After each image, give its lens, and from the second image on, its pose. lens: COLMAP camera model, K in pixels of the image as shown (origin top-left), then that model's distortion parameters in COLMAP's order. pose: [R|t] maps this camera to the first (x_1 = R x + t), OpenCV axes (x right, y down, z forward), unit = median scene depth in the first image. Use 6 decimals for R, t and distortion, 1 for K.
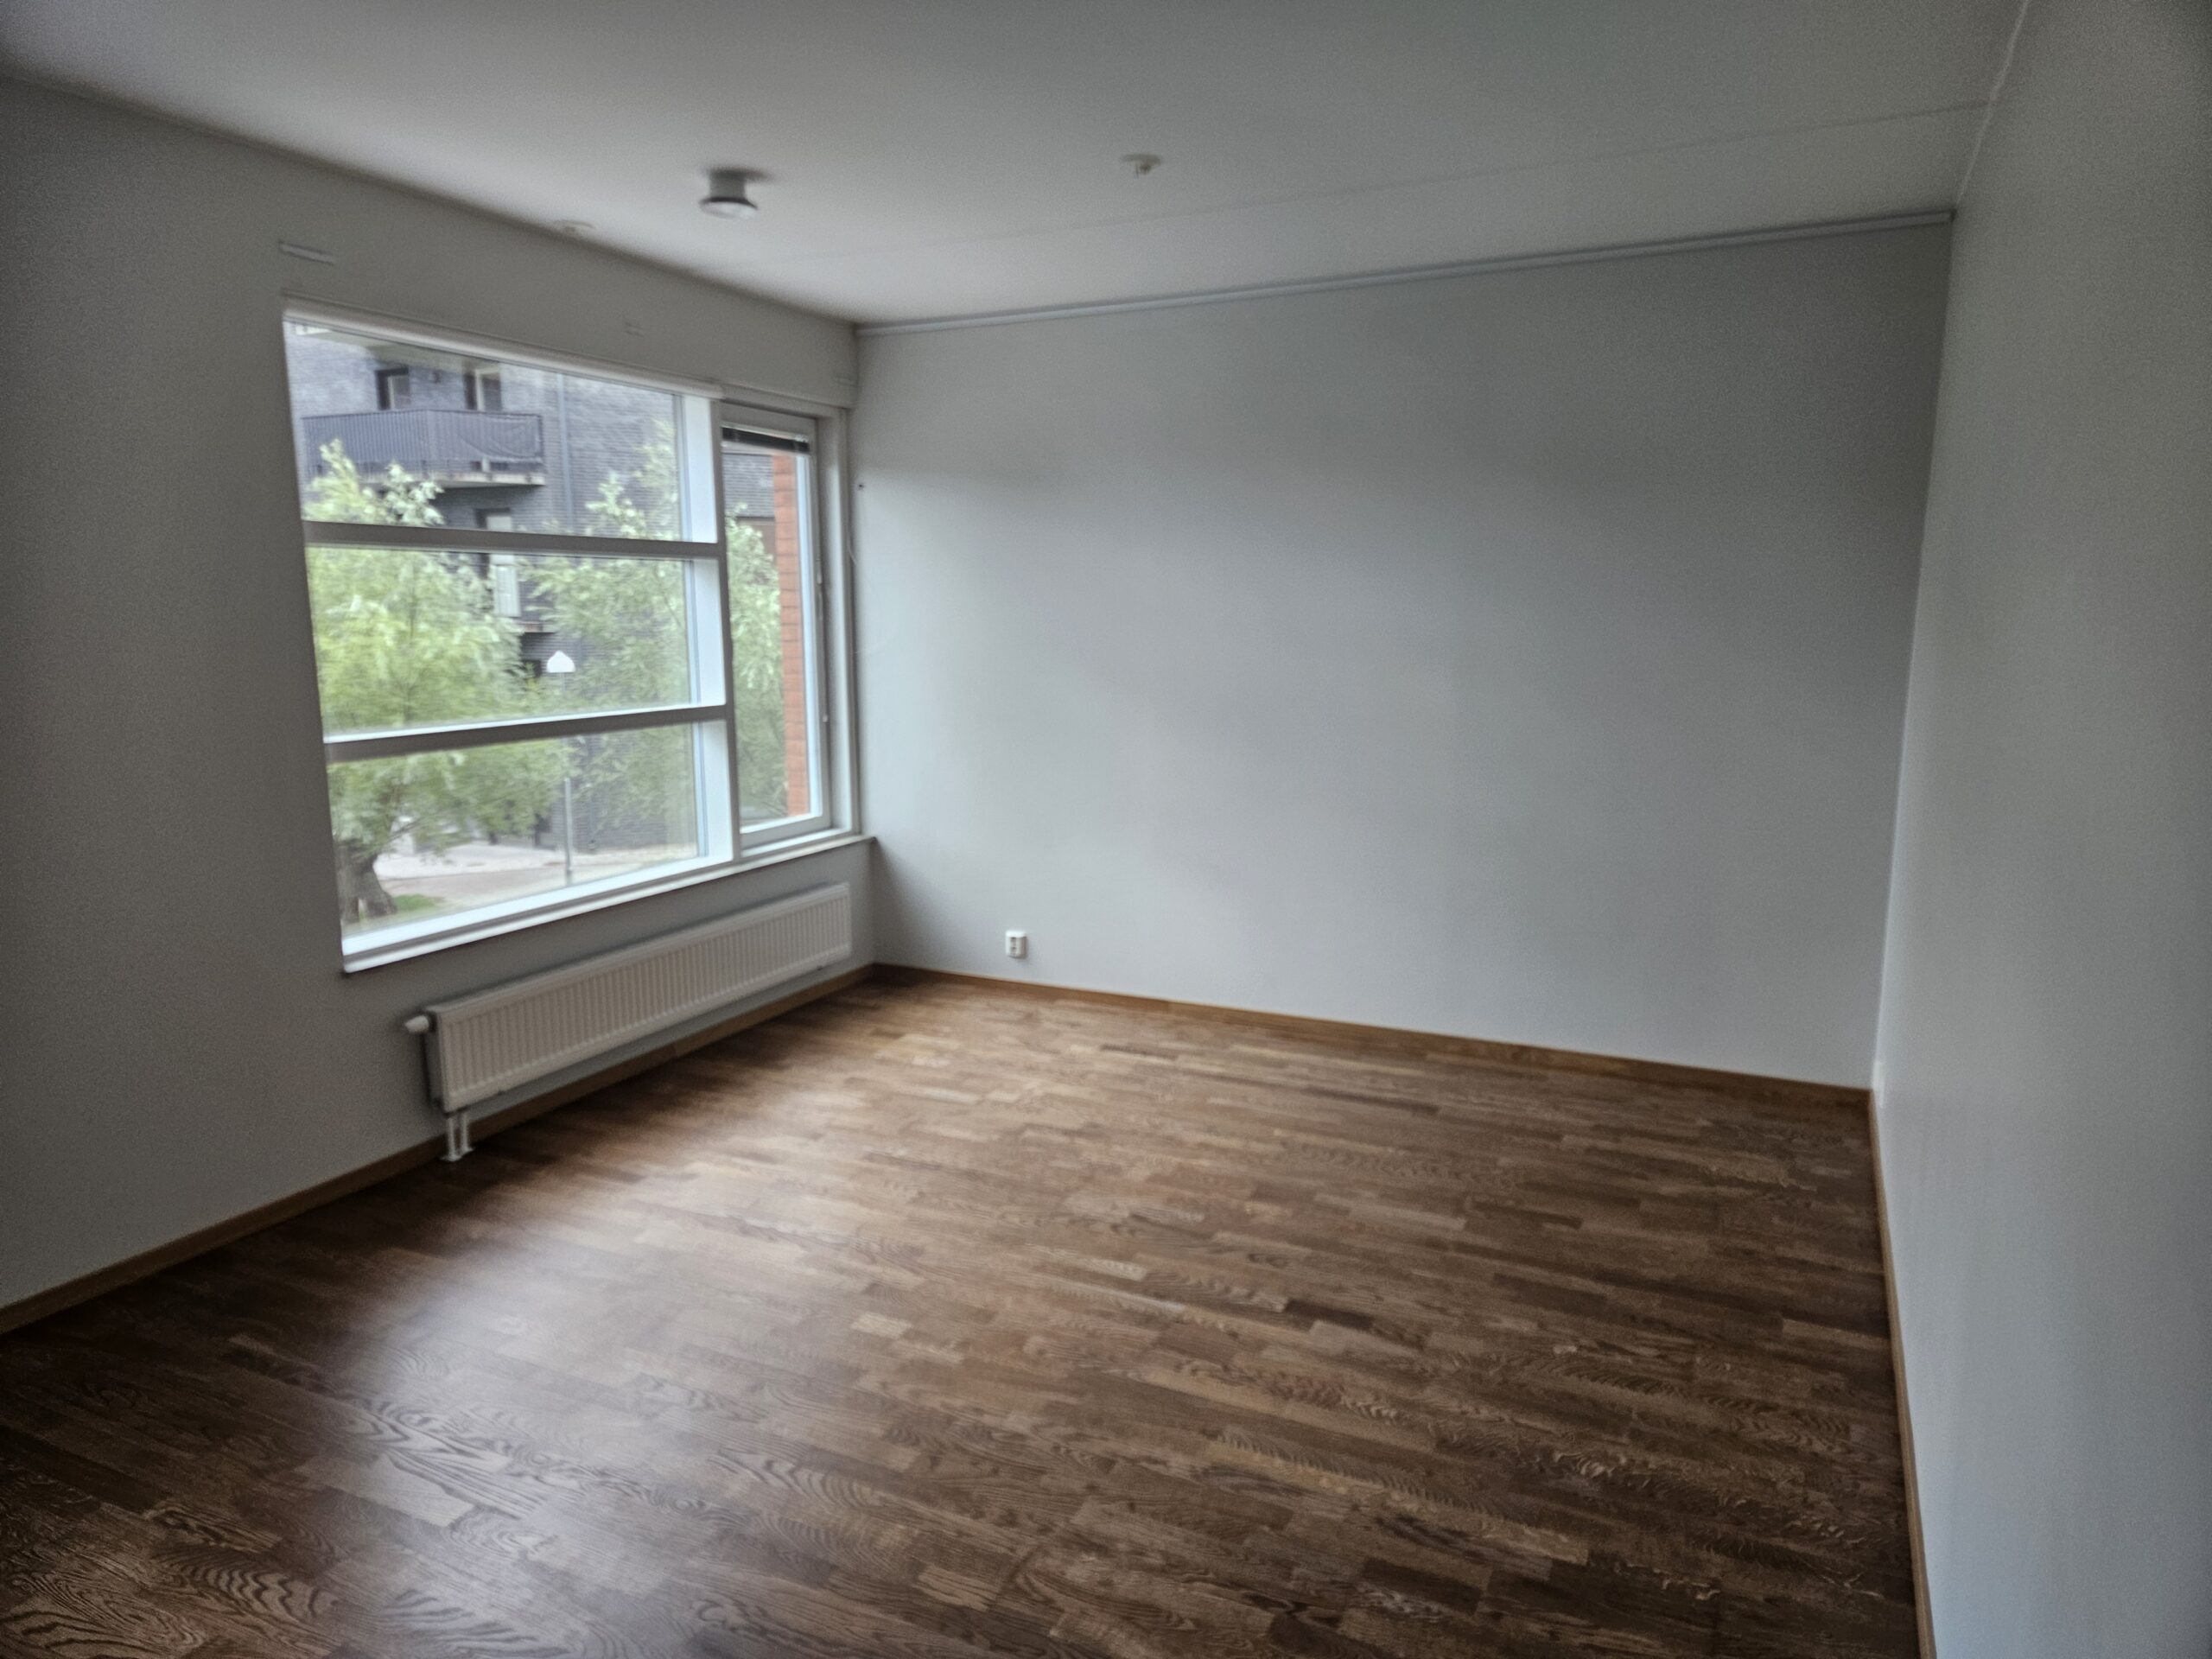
lens RADIAL K [[1492.7, 0, 1069.4], [0, 1492.7, 845.3], [0, 0, 1]] dist [0.077233, -0.062400]
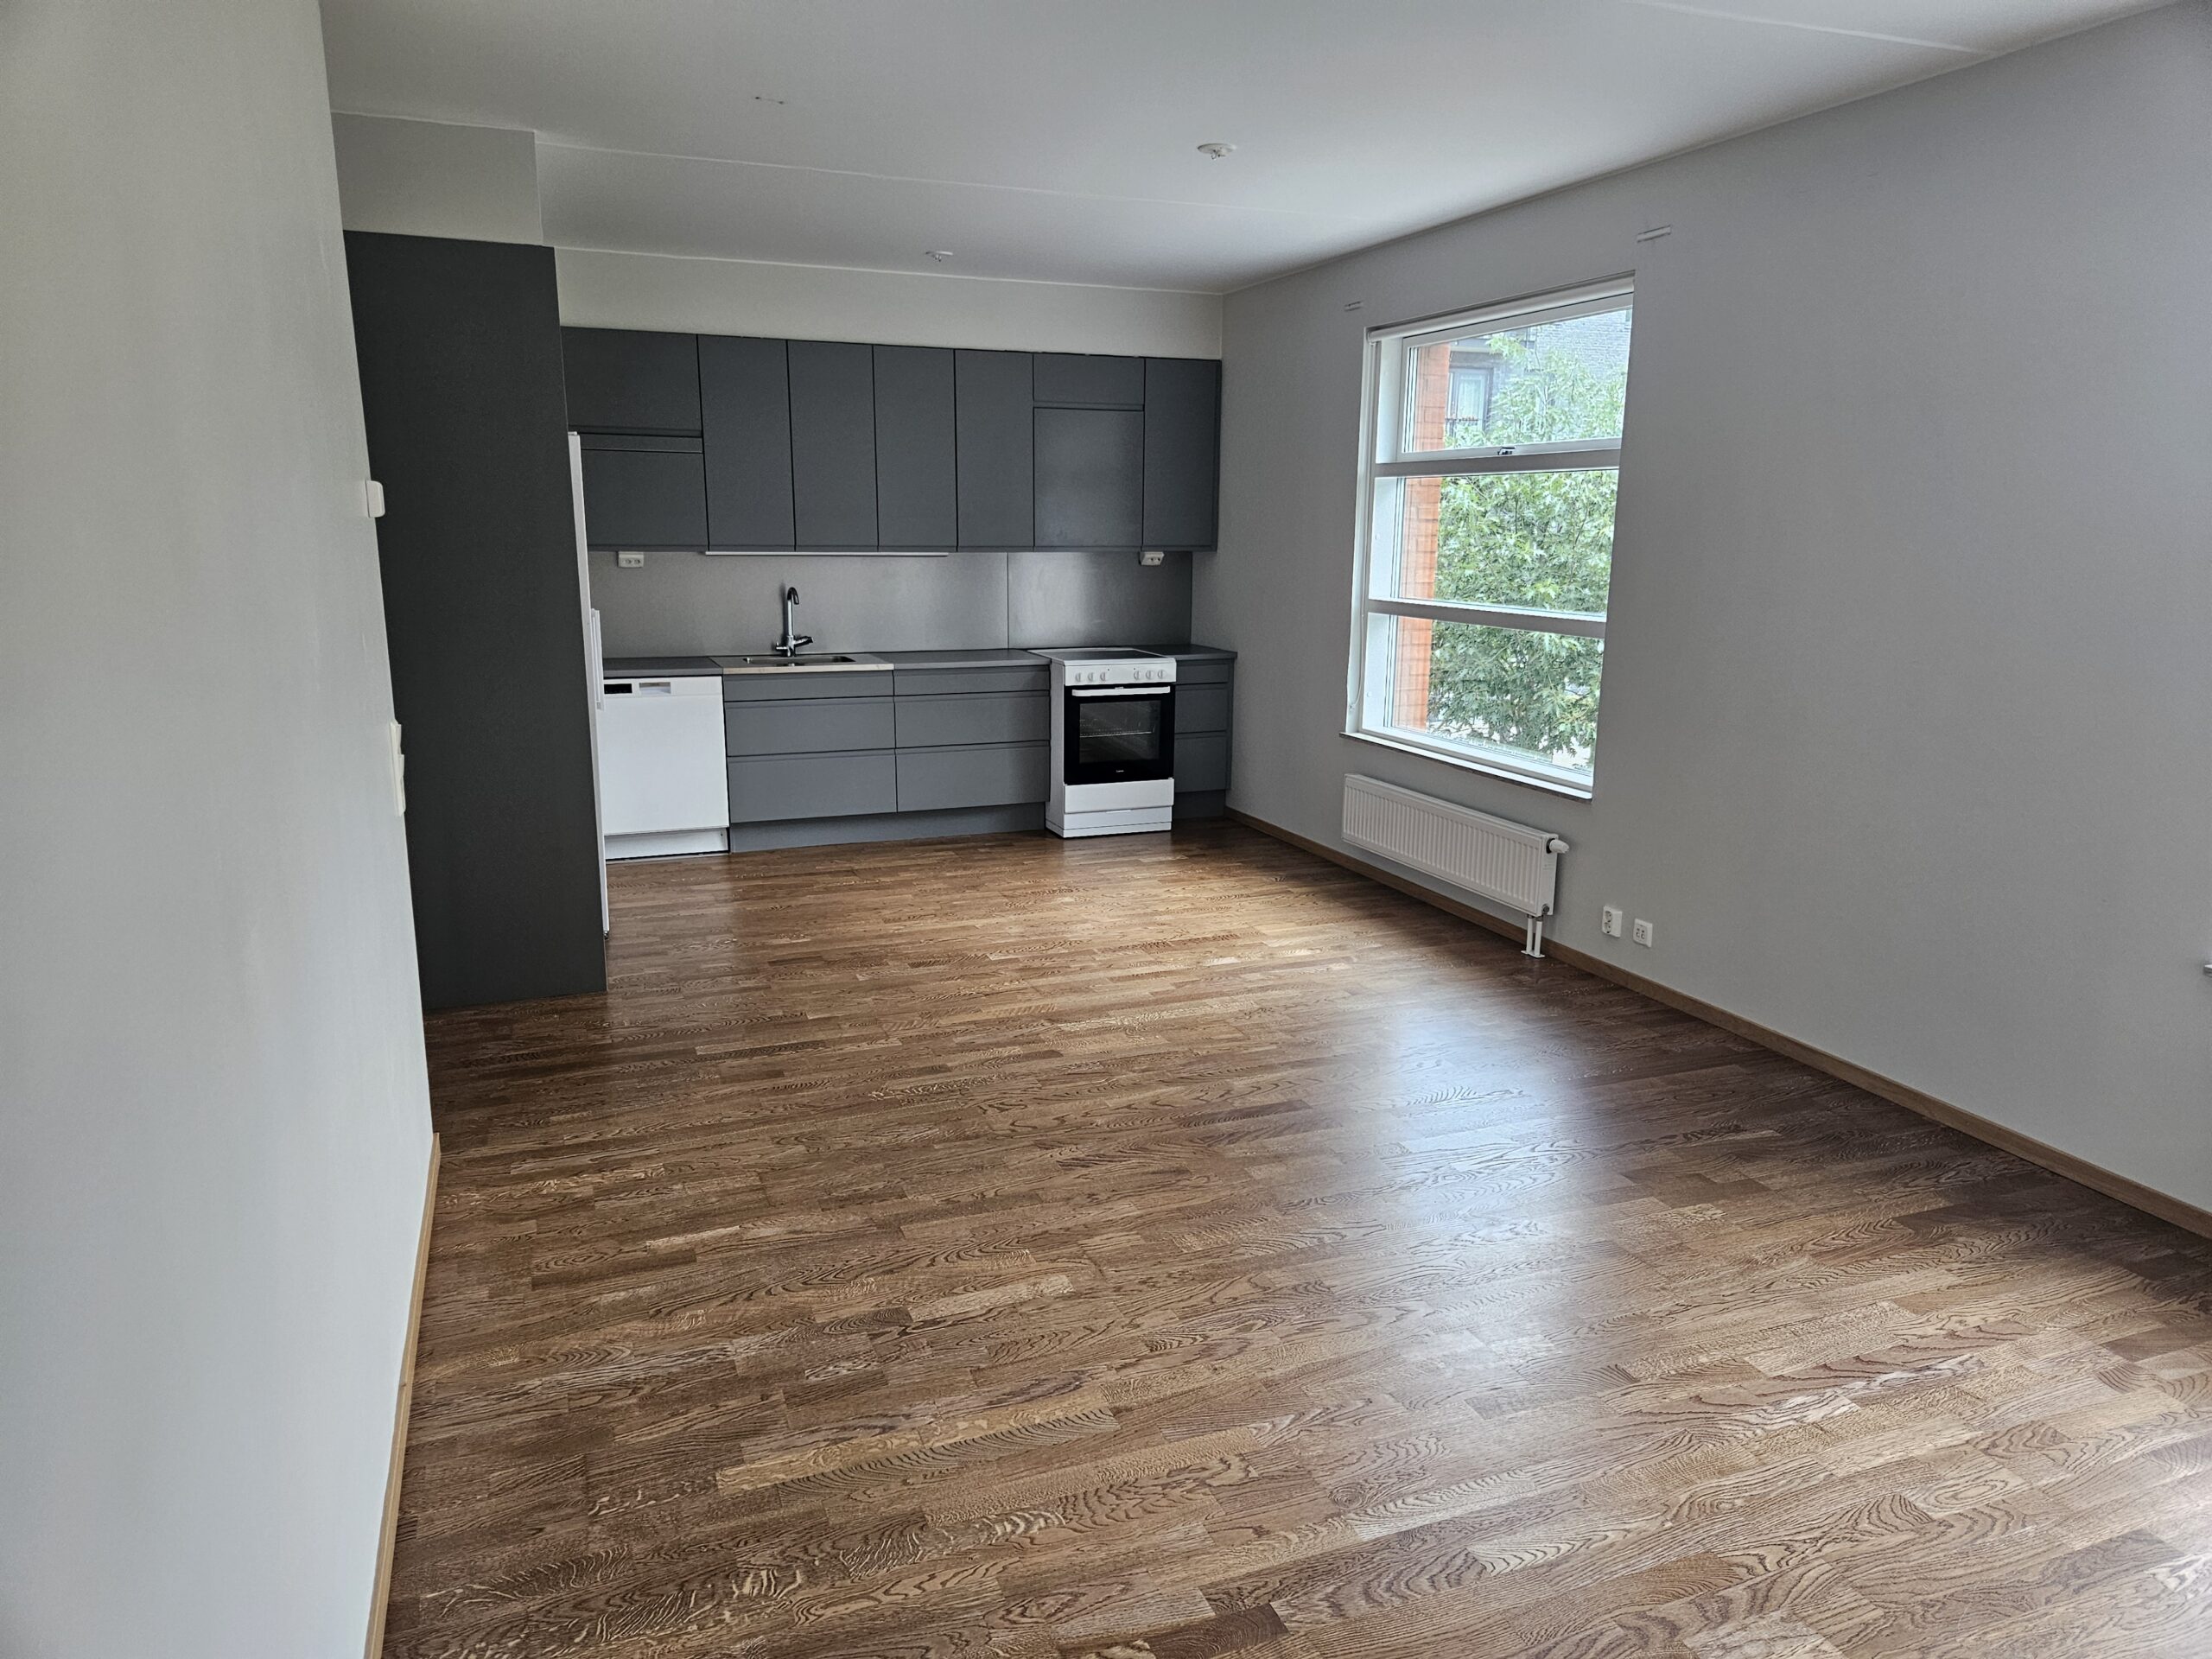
lens RADIAL K [[1438.5, 0, 1097.0], [0, 1438.5, 823.7], [0, 0, 1]] dist [0.068365, -0.004031]
pose [[-0.675086, 0.156530, -0.720942, 0.720171], [-0.124243, 0.939151, 0.320247, -0.247883], [0.727202, 0.305766, -0.614560, 1.480584]]
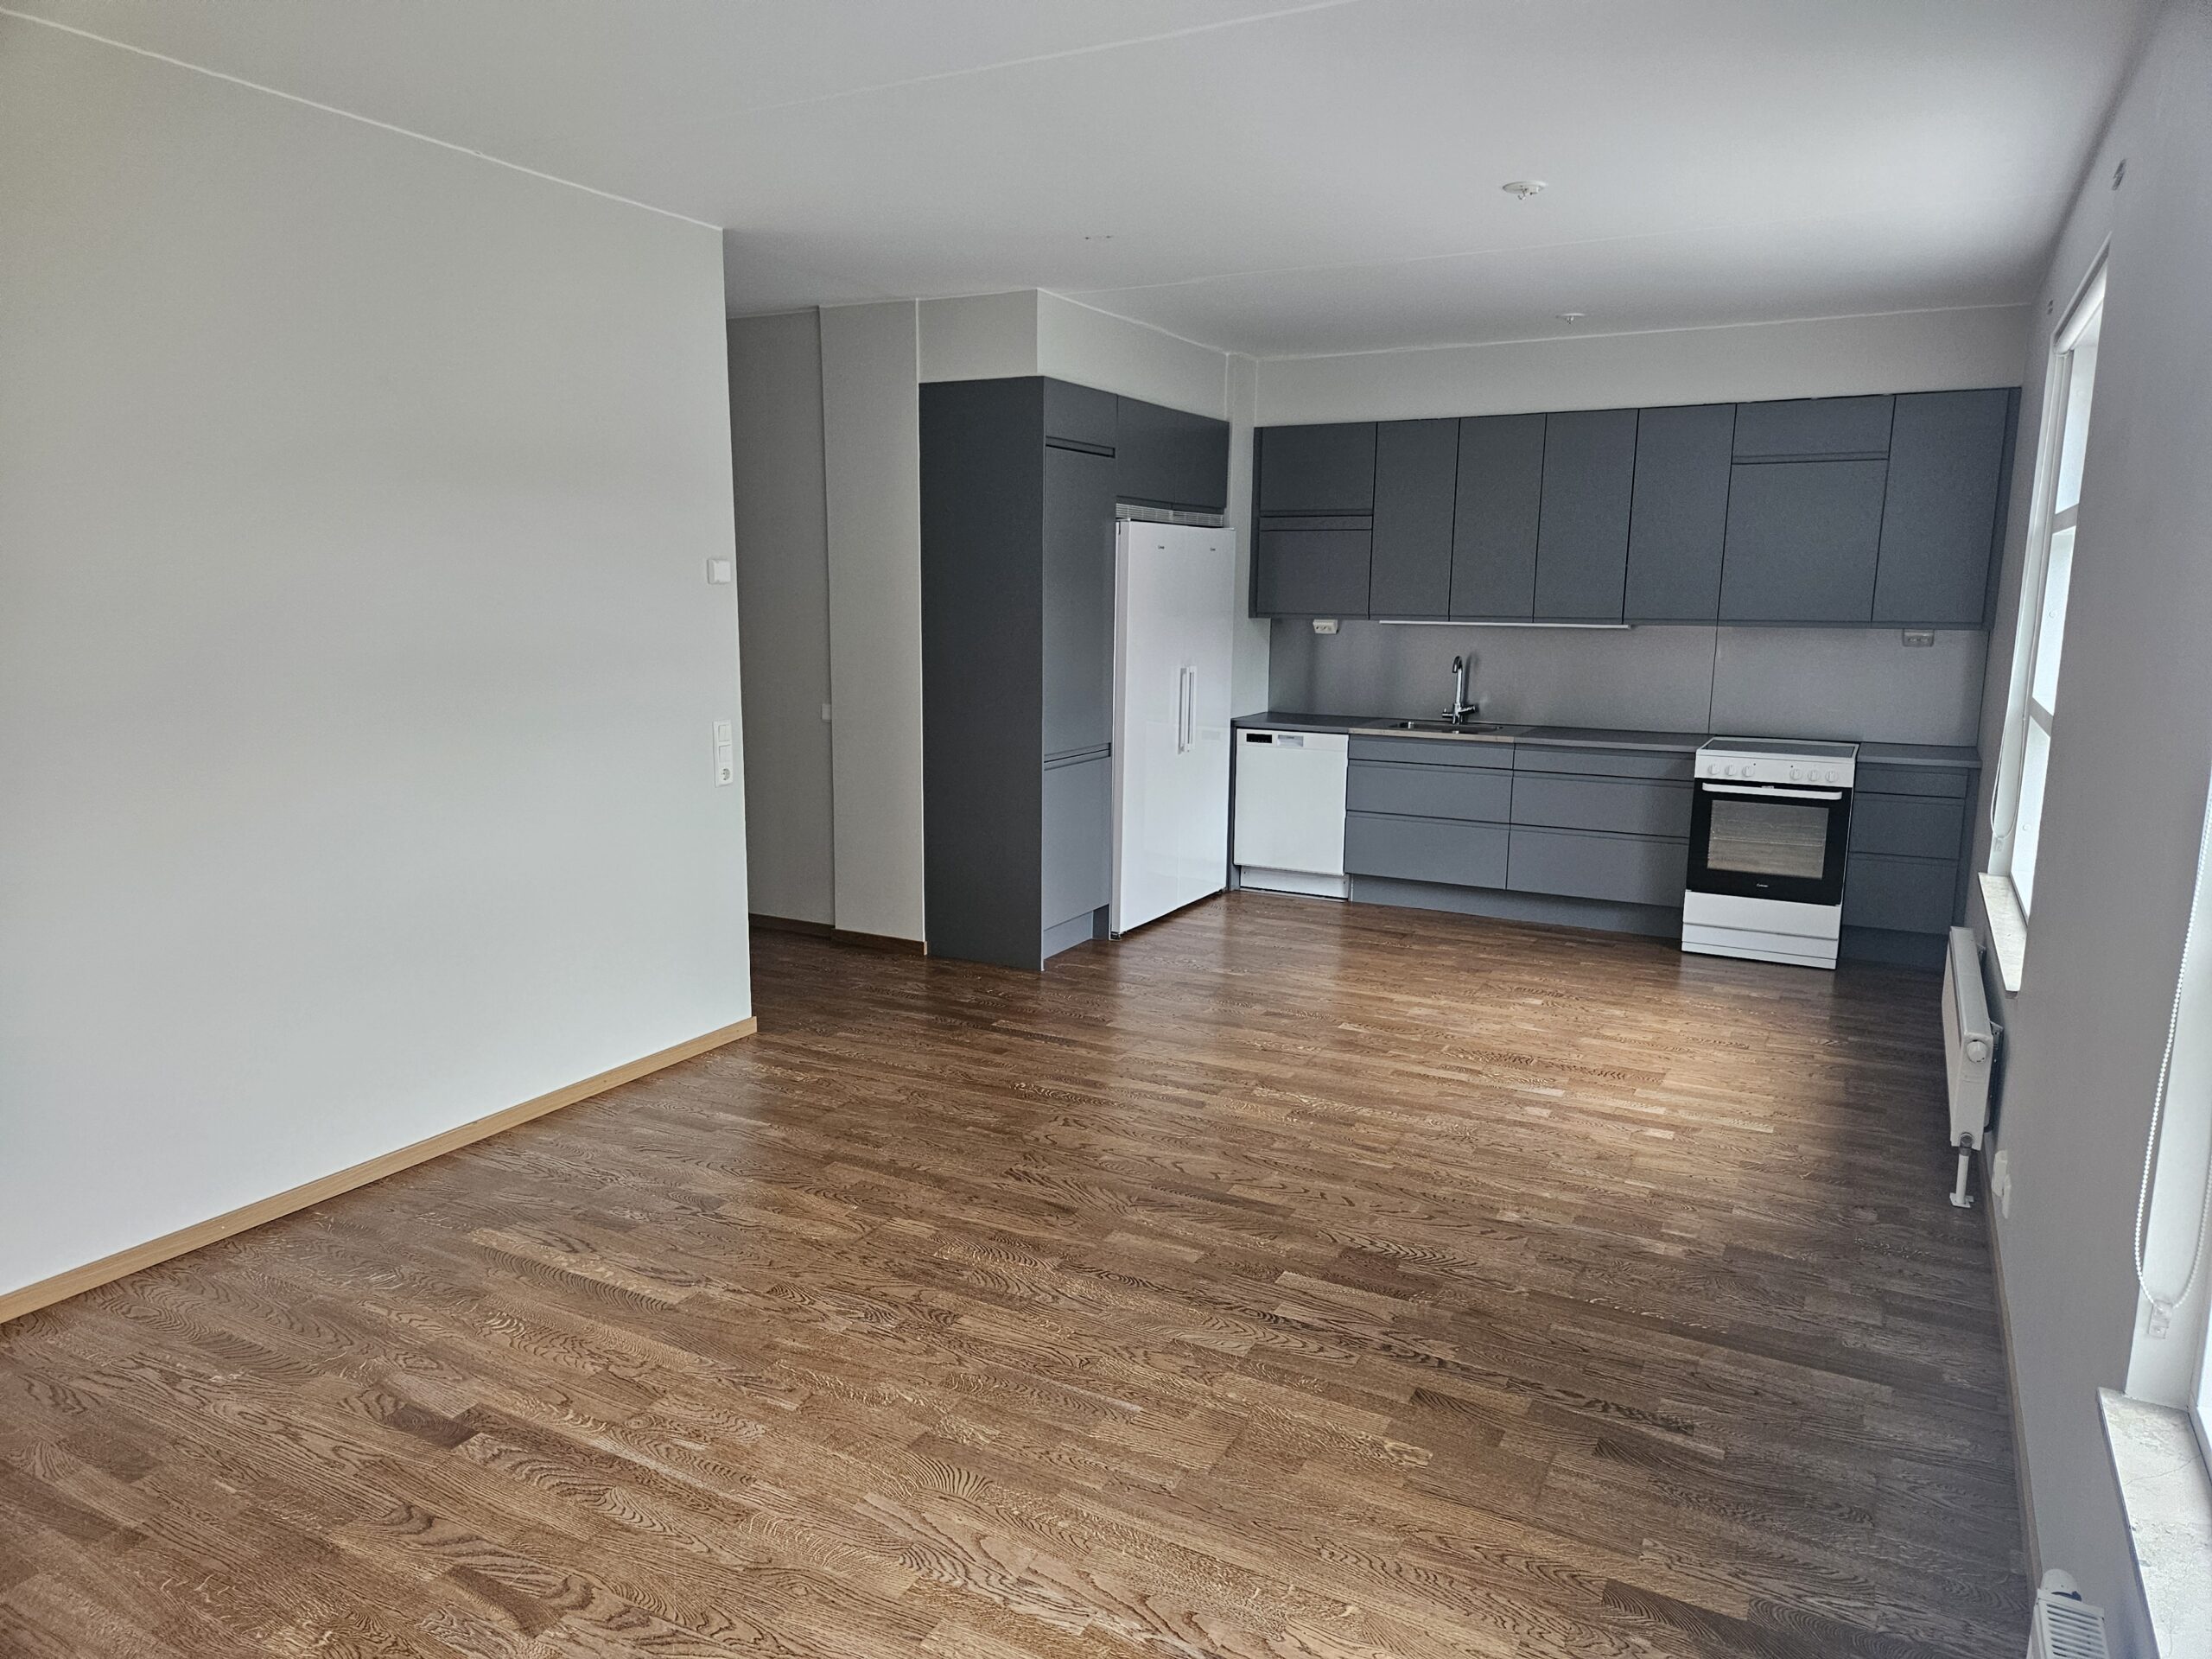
lens RADIAL K [[1438.5, 0, 1097.0], [0, 1438.5, 823.7], [0, 0, 1]] dist [0.068365, -0.004031]
pose [[-0.999763, -0.005574, 0.021056, -0.256144], [0.001635, 0.944770, 0.327729, -0.326450], [-0.021720, 0.327686, -0.944537, 1.975165]]
